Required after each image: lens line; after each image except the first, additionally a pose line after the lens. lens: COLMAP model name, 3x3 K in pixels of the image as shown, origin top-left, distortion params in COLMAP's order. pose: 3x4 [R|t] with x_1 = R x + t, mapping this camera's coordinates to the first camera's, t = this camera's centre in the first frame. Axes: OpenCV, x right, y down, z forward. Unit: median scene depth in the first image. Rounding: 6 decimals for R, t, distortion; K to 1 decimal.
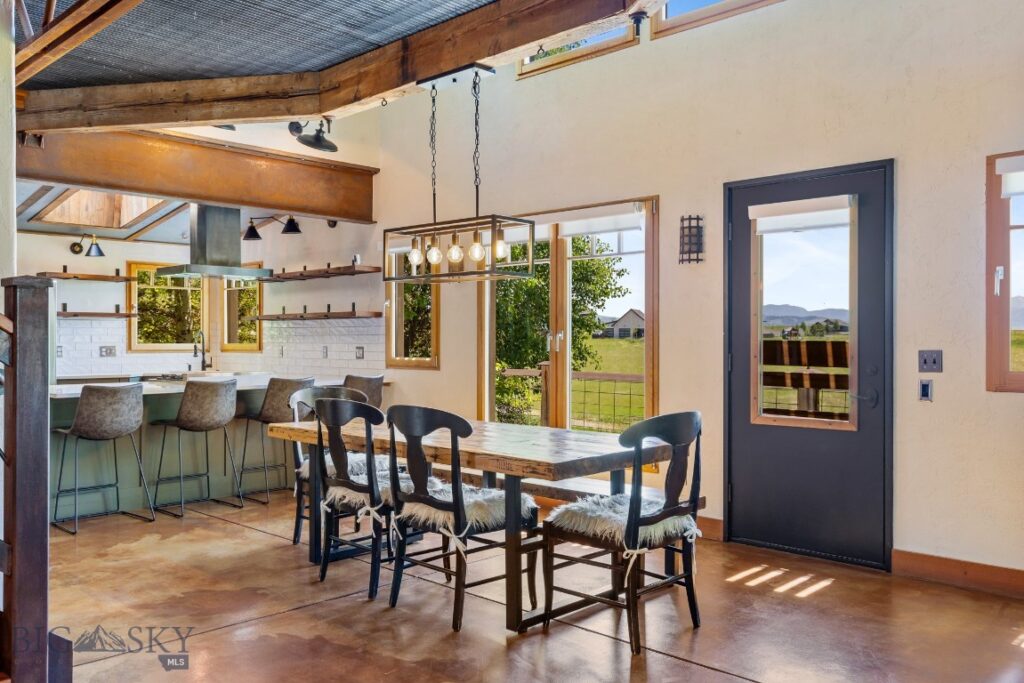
lens RADIAL K [[837.2, 0, 512.1], [0, 837.2, 334.5], [0, 0, 1]] dist [0.002042, 0.002610]
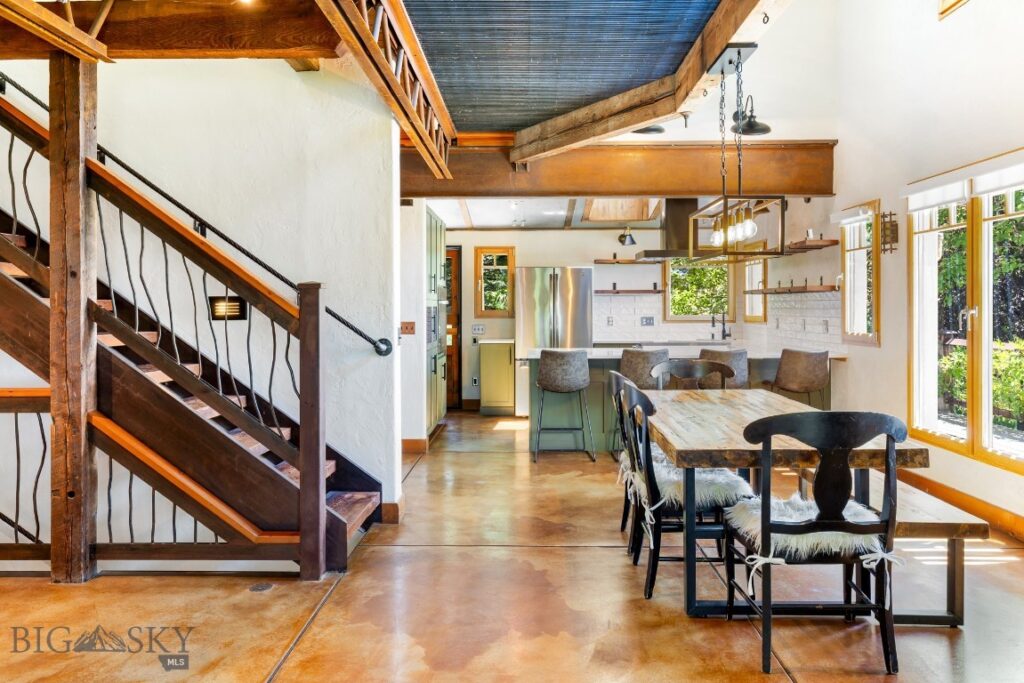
lens RADIAL K [[779.5, 0, 511.1], [0, 779.5, 300.7], [0, 0, 1]] dist [0.002104, -0.001288]
pose [[0.680650, -0.008055, -0.732565, 0.373013], [0.008360, 0.999960, -0.003228, -0.013660], [0.732561, -0.003928, 0.680690, 0.142298]]
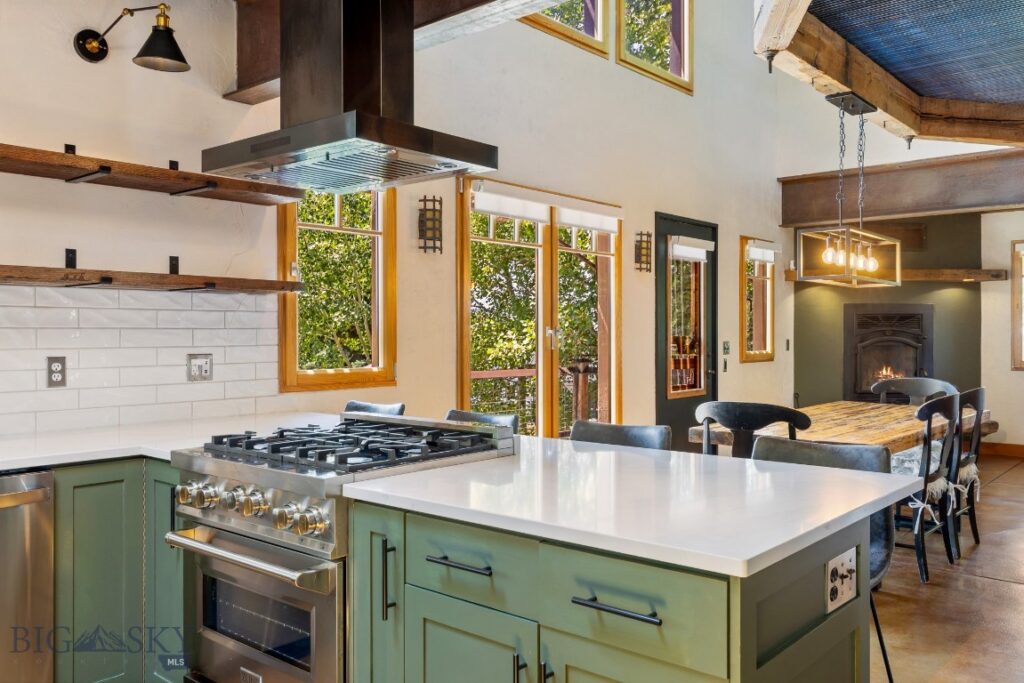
lens RADIAL K [[826.1, 0, 511.8], [0, 826.1, 340.7], [0, 0, 1]] dist [0.001332, 0.000678]
pose [[-0.054853, -0.003035, 0.998490, -0.989145], [0.000418, 0.999995, 0.003062, 0.009920], [-0.998494, 0.000585, -0.054852, 1.300293]]
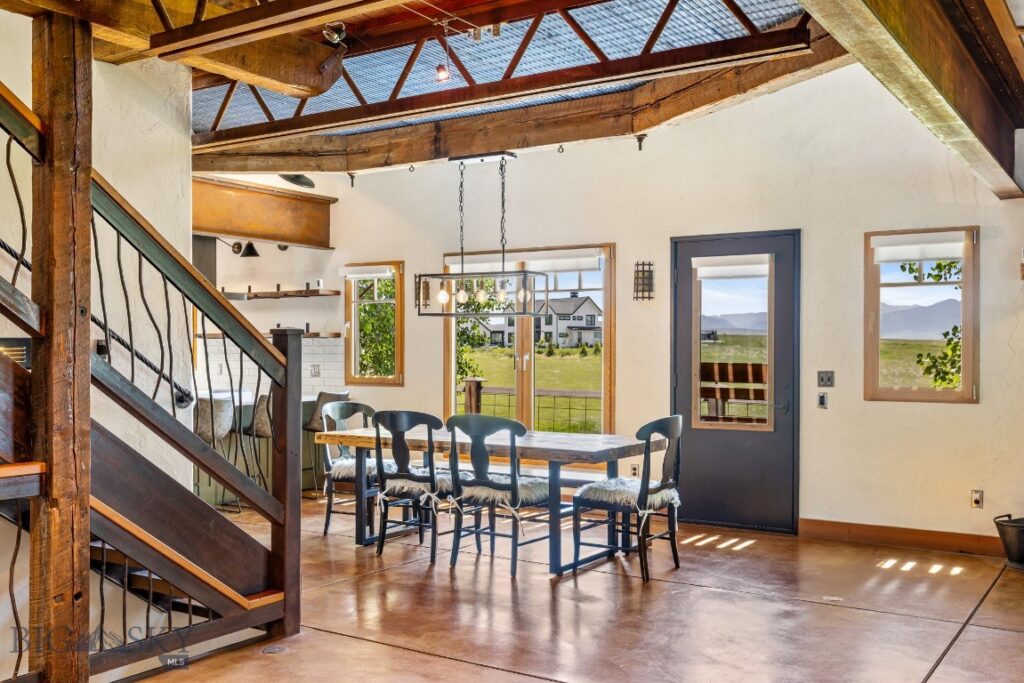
lens RADIAL K [[982.4, 0, 512.0], [0, 982.4, 341.5], [0, 0, 1]] dist [0.002074, 0.001859]
pose [[0.982539, 0.003419, 0.186024, -0.257805], [-0.003350, 0.999994, -0.000685, -0.022564], [-0.186025, 0.000050, 0.982545, -0.409652]]
